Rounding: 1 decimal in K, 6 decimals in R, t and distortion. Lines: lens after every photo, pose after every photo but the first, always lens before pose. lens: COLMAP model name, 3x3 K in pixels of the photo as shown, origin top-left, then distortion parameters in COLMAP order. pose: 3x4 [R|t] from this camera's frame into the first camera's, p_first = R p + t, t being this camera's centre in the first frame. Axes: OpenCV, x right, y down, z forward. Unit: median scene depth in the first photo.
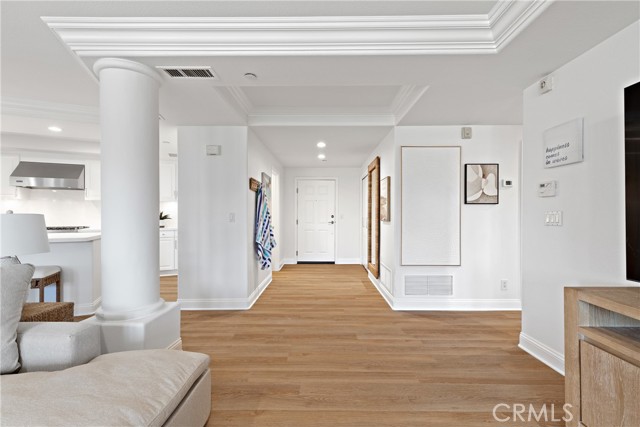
lens RADIAL K [[293.2, 0, 317.5], [0, 293.2, 212.4], [0, 0, 1]] dist [0.003410, -0.000579]
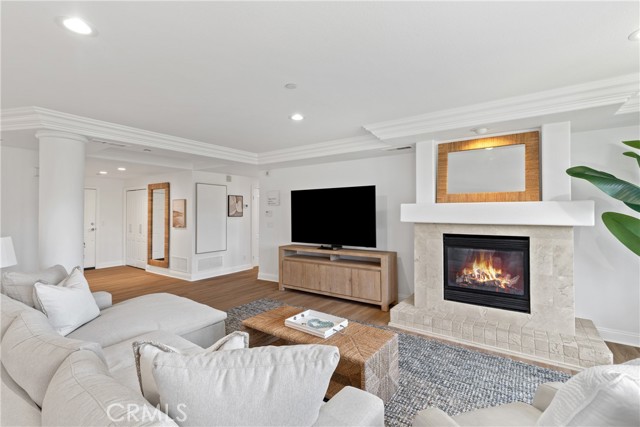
lens RADIAL K [[293.2, 0, 324.7], [0, 293.2, 213.5], [0, 0, 1]] dist [0.003410, -0.000579]
pose [[0.564830, -0.002786, 0.825202, -0.692852], [-0.002116, 0.999986, 0.004824, -0.058976], [-0.825204, -0.004471, 0.564817, -0.561575]]
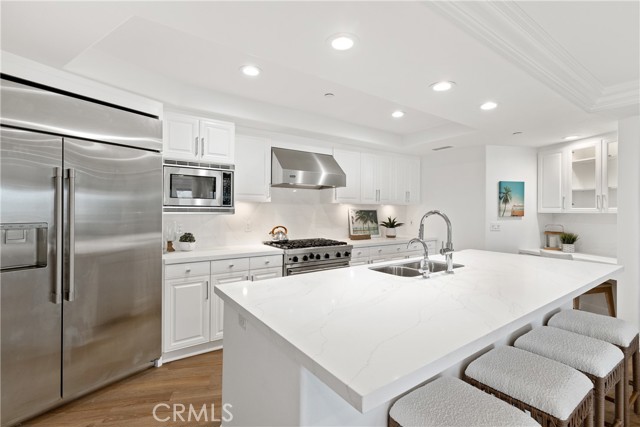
lens RADIAL K [[293.2, 0, 321.4], [0, 293.2, 210.7], [0, 0, 1]] dist [0.003410, -0.000579]
pose [[0.973253, 0.004527, 0.229693, -1.495837], [-0.006262, 0.999957, 0.006827, -0.040905], [-0.229653, -0.008083, 0.973239, 0.440597]]
